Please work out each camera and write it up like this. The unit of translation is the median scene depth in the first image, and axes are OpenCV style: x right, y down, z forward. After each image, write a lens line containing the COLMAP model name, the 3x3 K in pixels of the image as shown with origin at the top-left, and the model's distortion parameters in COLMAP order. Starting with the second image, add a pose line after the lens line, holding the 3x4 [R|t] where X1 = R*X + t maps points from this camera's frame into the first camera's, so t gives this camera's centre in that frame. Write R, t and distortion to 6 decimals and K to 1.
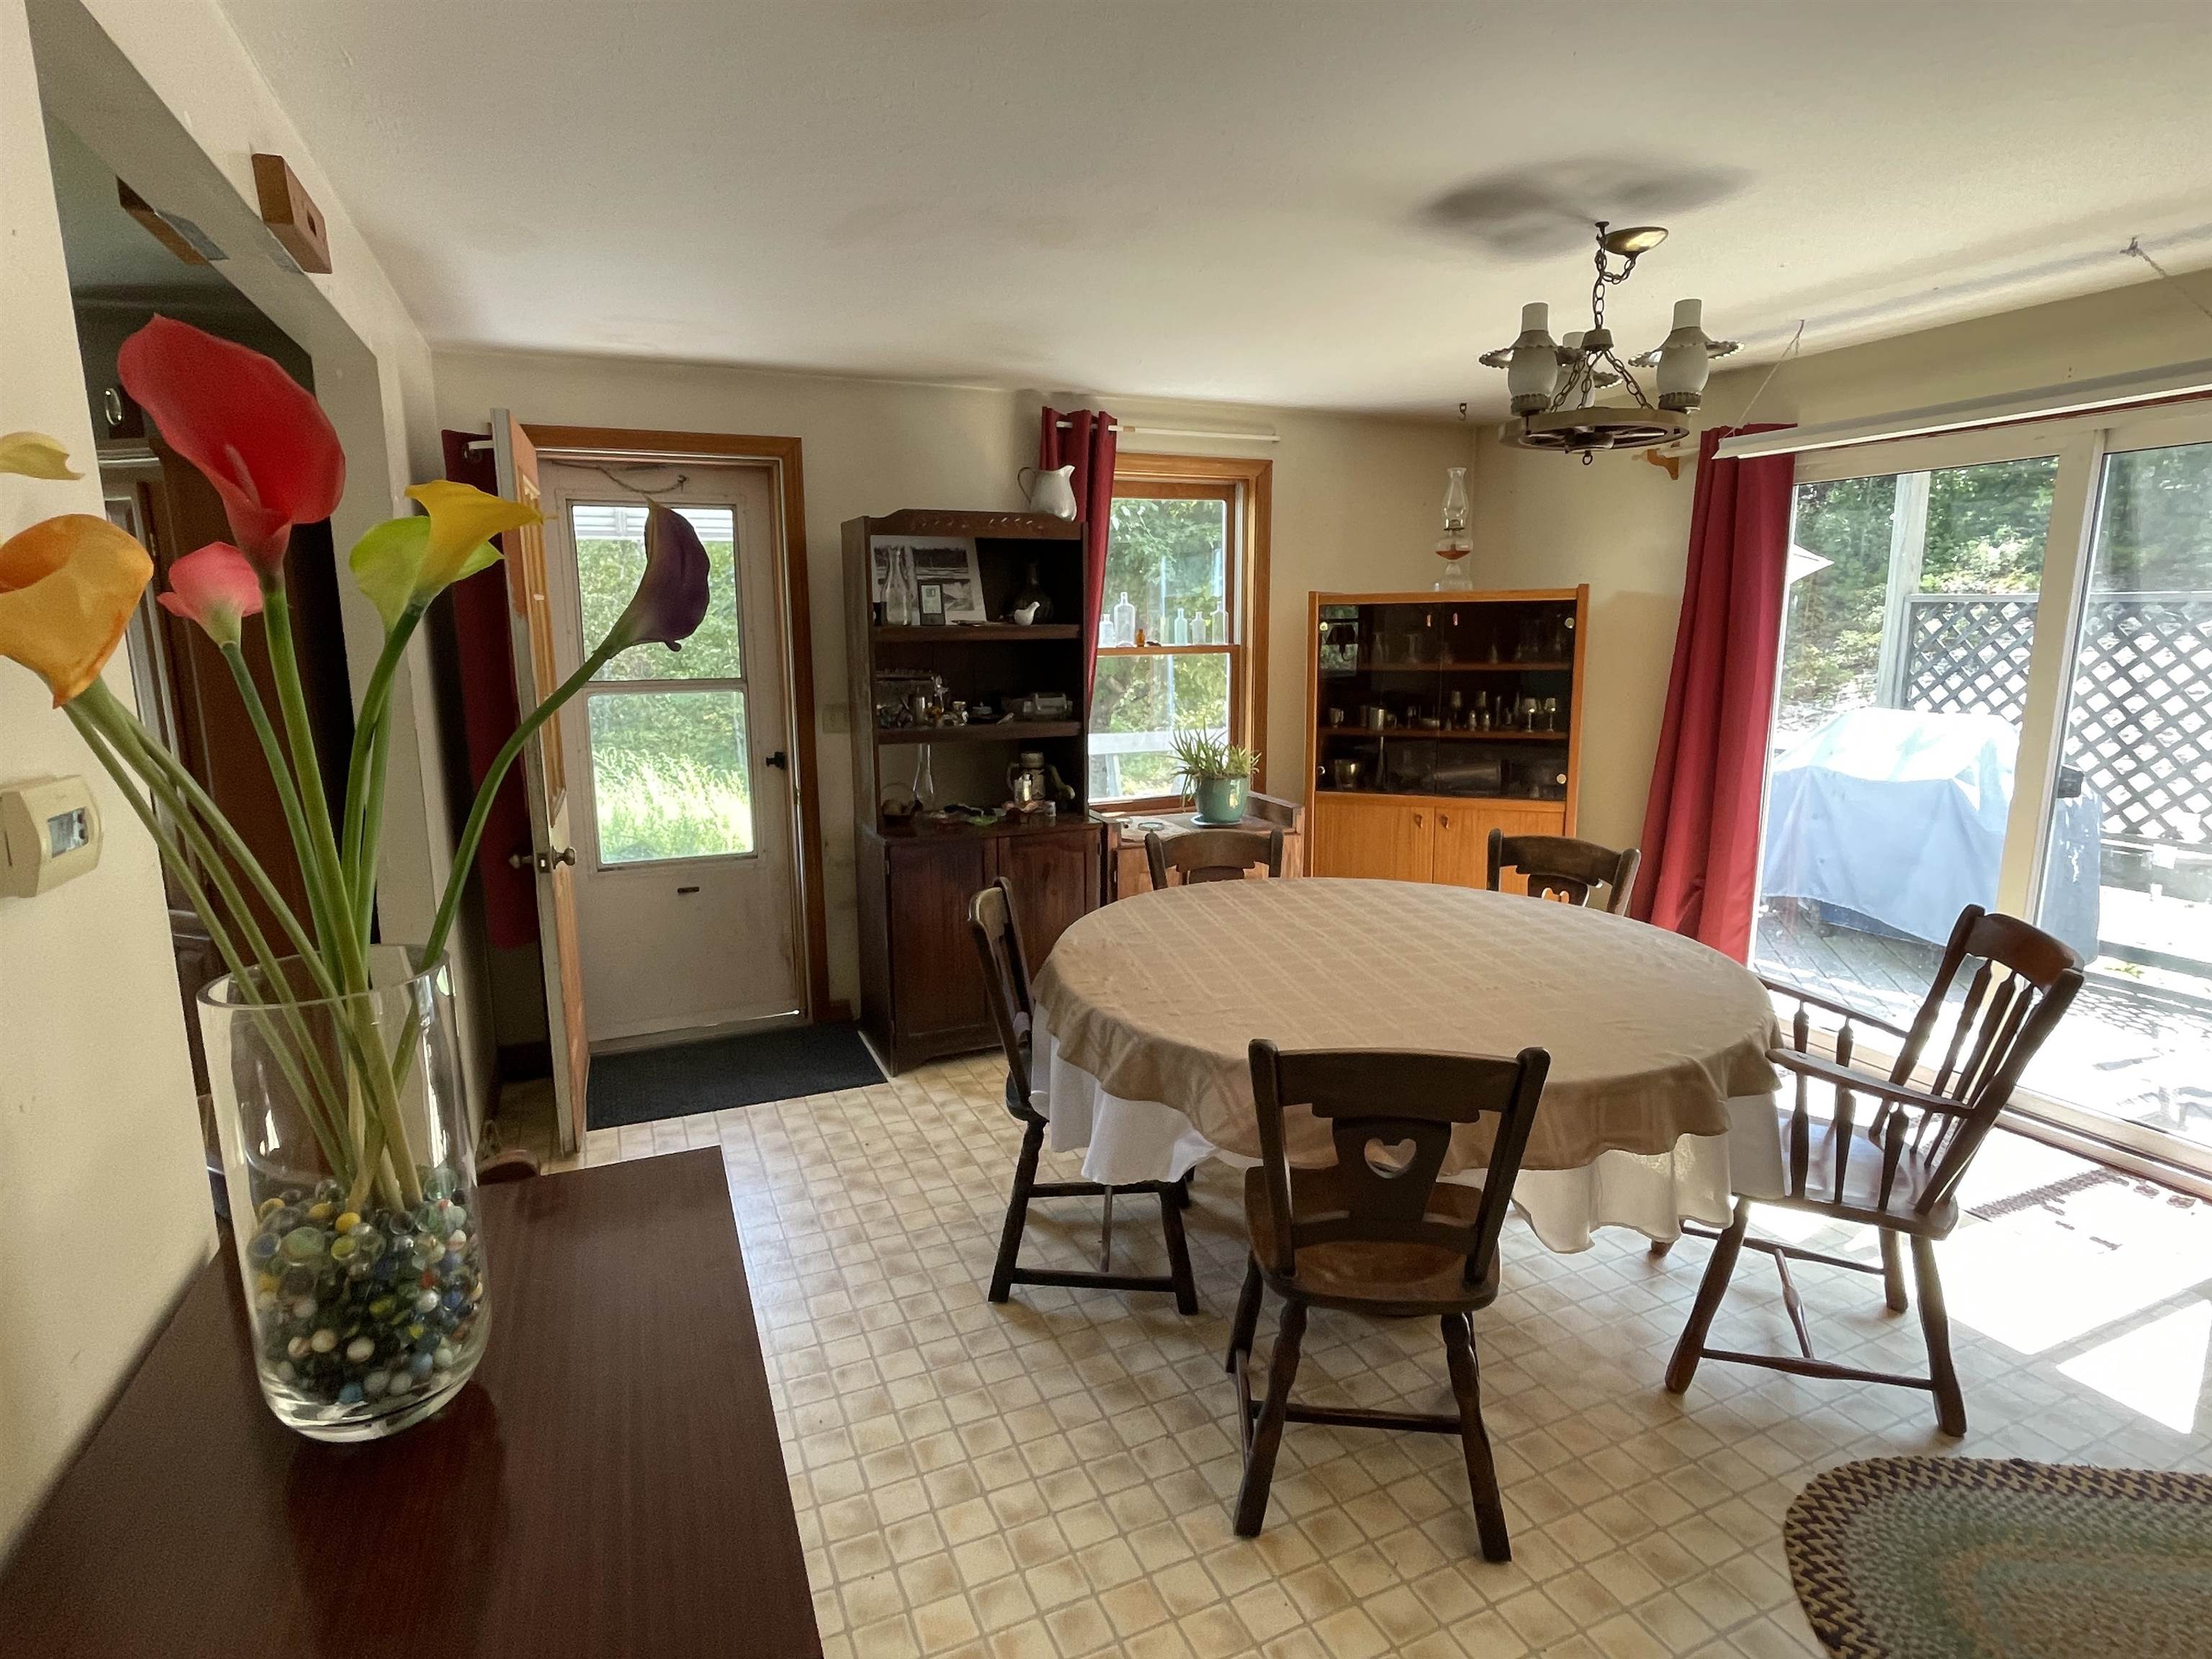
lens RADIAL K [[1095.1, 0, 1095.4], [0, 1095.1, 820.2], [0, 0, 1]] dist [-0.001571, 0.000007]
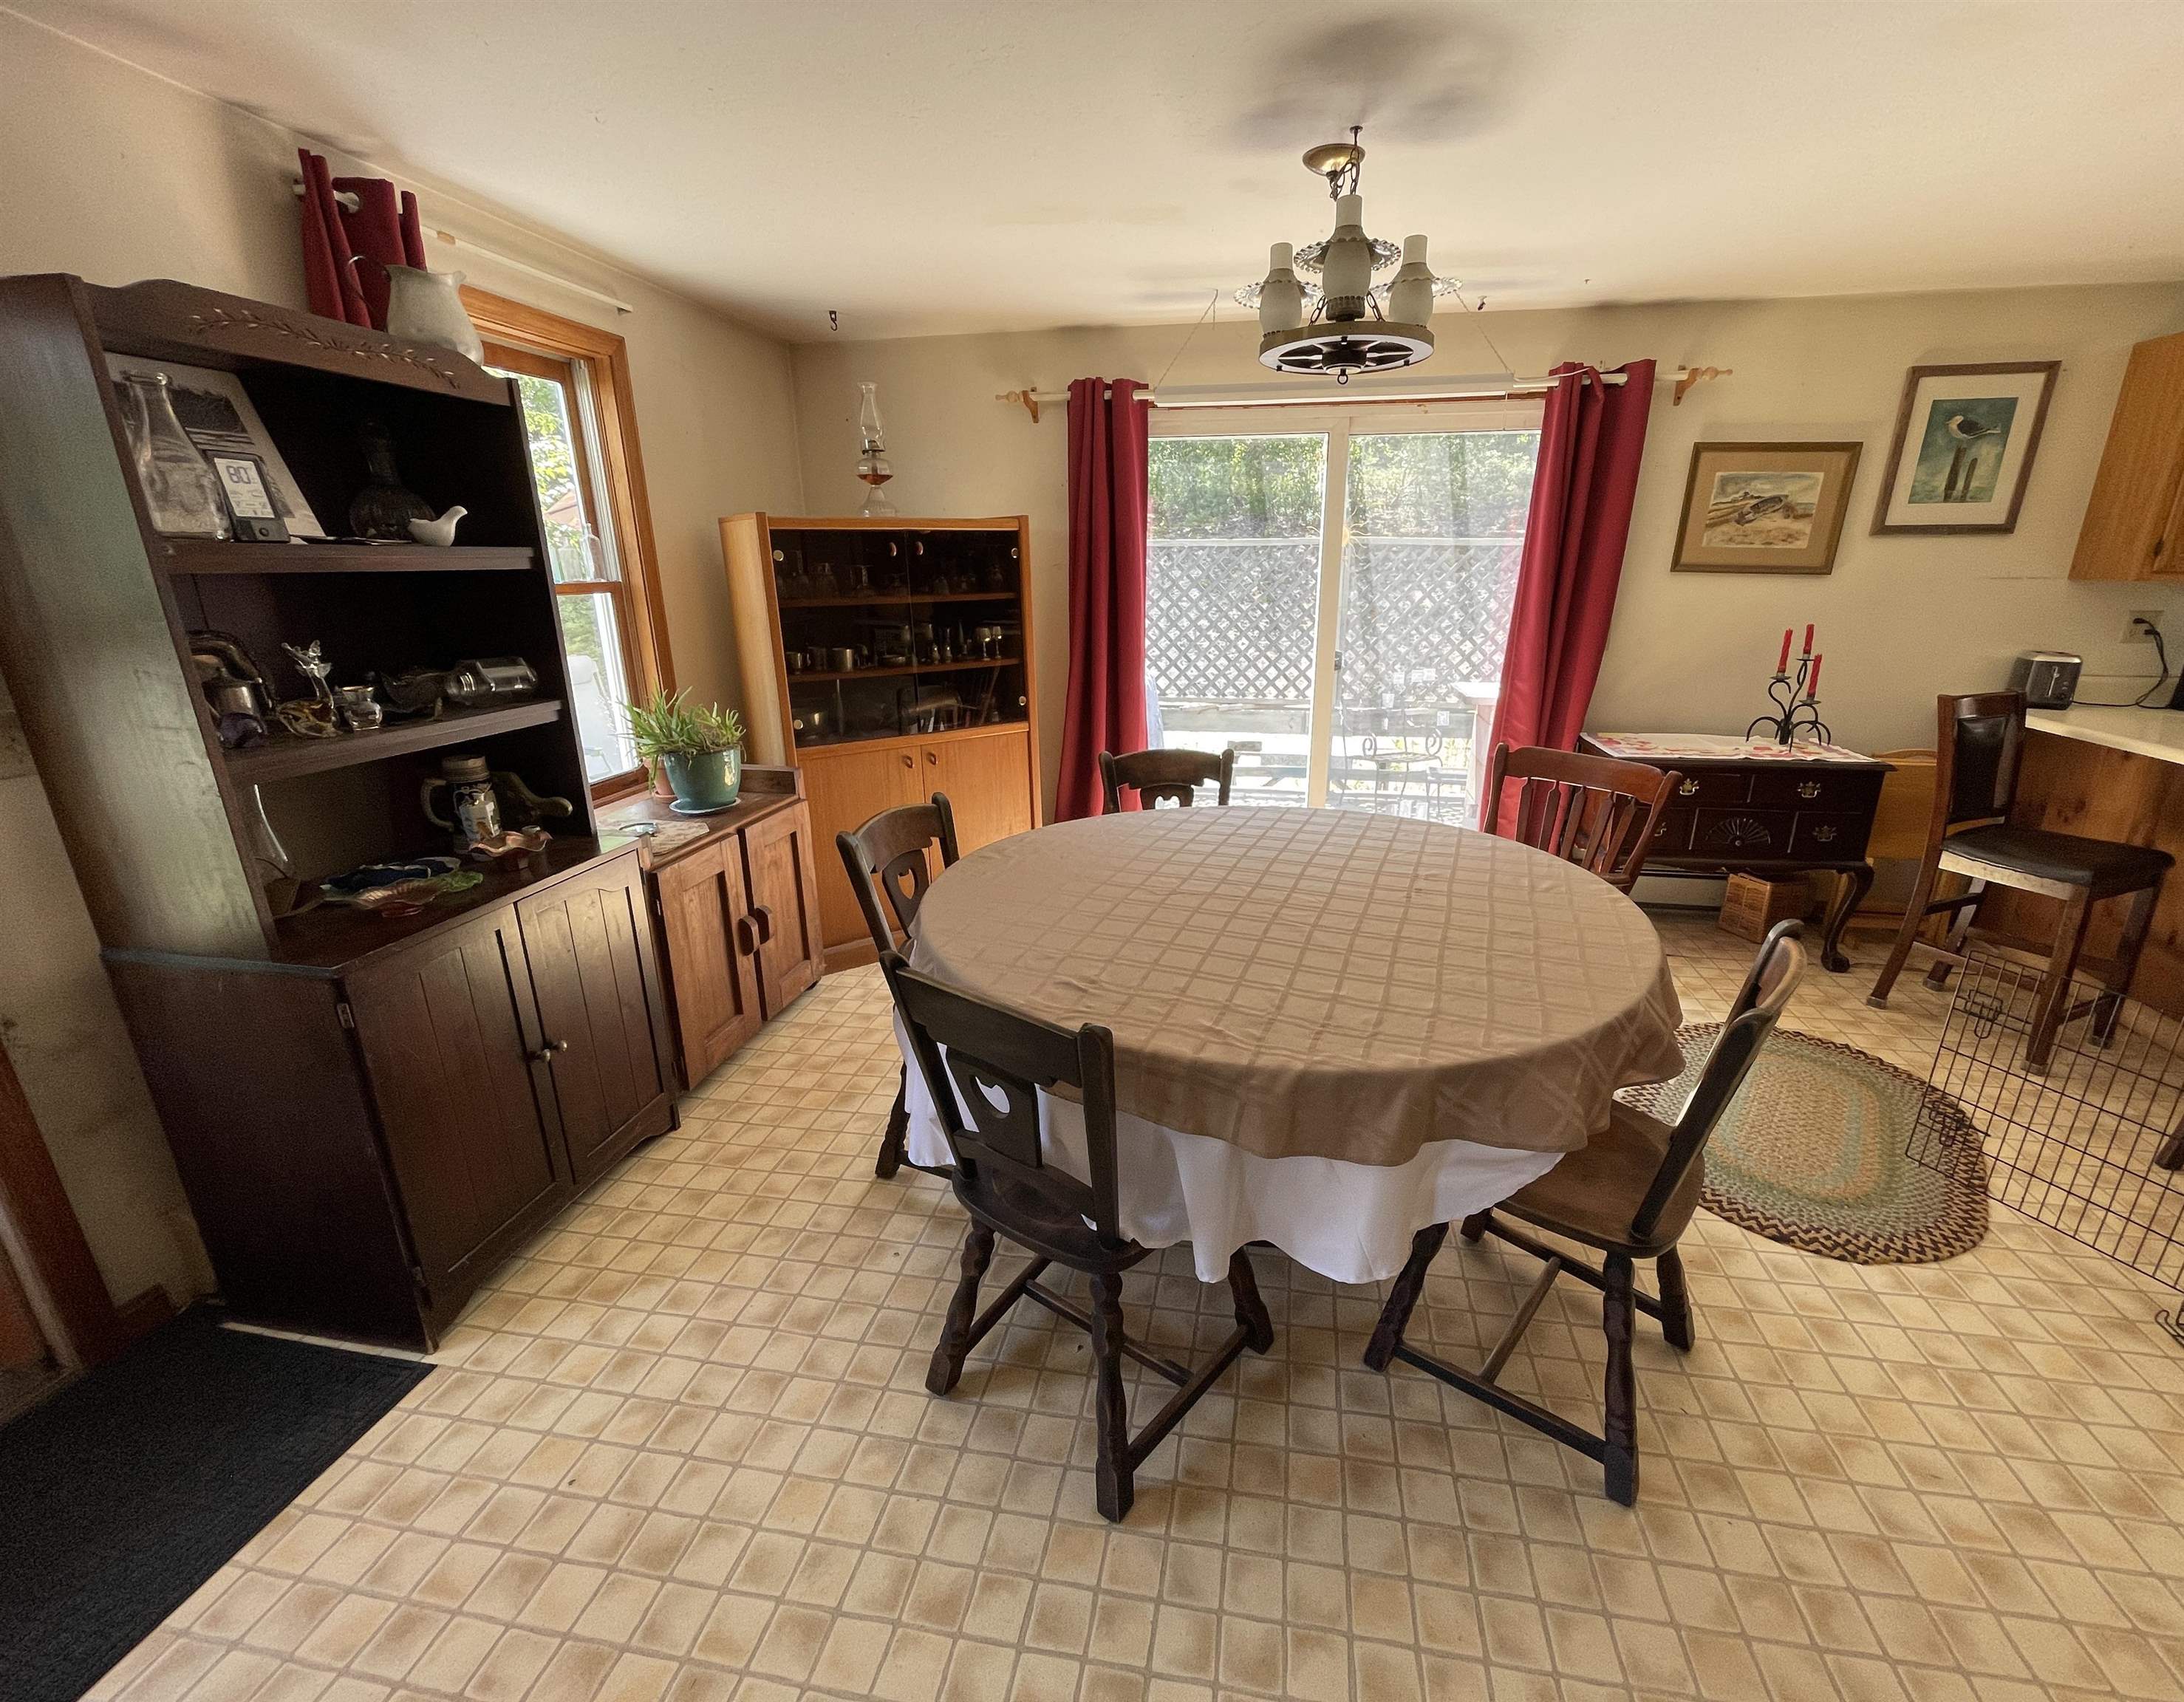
lens RADIAL K [[914.0, 0, 1104.7], [0, 914.0, 846.9], [0, 0, 1]] dist [0.000667, 0.000553]
pose [[0.568155, -0.242171, 0.786481, -0.278521], [0.150979, 0.970171, 0.189665, -0.056954], [-0.808953, 0.010983, 0.587771, 0.401135]]
